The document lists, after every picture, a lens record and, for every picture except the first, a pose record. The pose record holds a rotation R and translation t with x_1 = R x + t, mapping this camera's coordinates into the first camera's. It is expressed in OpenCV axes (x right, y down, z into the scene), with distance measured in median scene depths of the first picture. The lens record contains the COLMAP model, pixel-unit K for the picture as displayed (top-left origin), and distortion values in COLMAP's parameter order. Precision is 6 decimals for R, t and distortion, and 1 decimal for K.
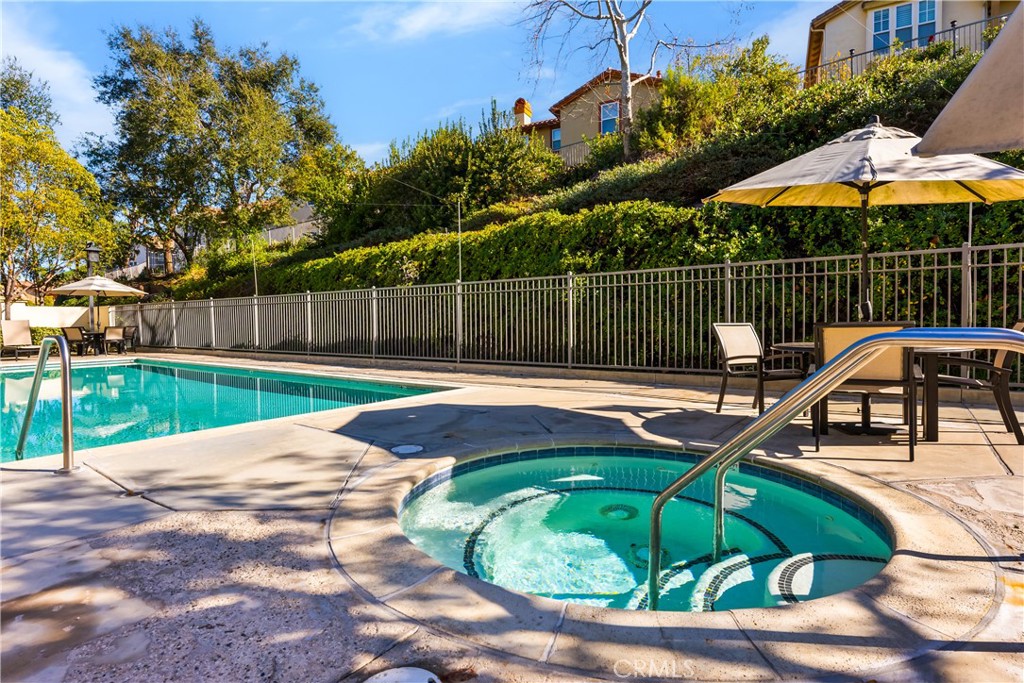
lens RADIAL K [[544.7, 0, 512.0], [0, 544.7, 341.5], [0, 0, 1]] dist [-0.000422, 0.000534]
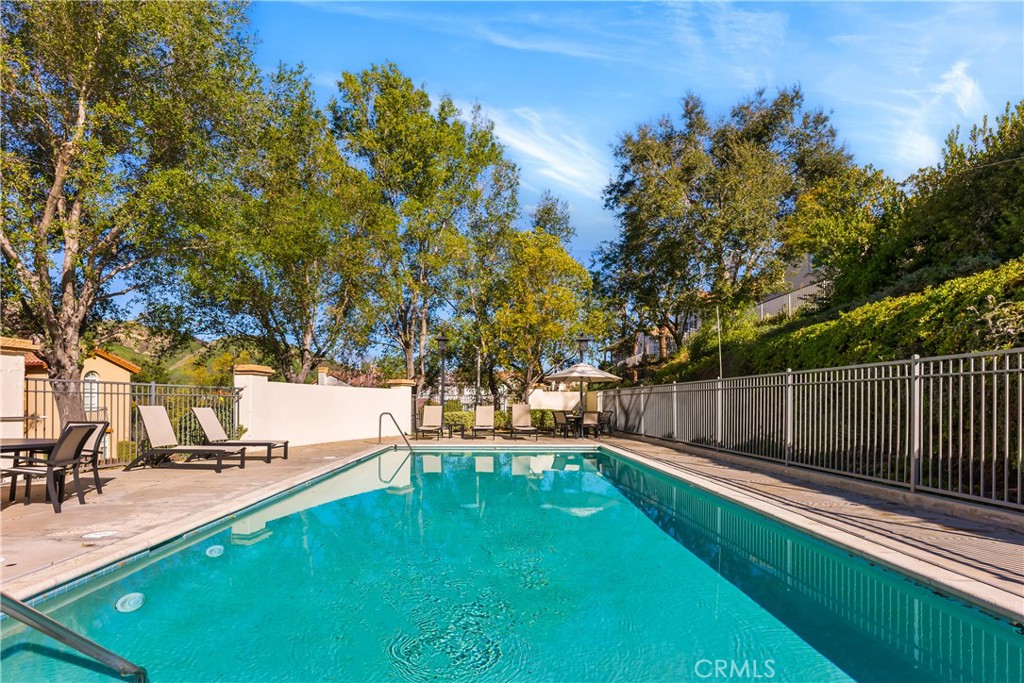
lens RADIAL K [[477.7, 0, 510.8], [0, 477.7, 402.1], [0, 0, 1]] dist [-0.001053, -0.000961]
pose [[0.595343, 0.014309, -0.803344, -0.075672], [-0.039300, 0.999163, -0.011328, -0.022781], [0.802510, 0.038315, 0.595407, 0.268884]]
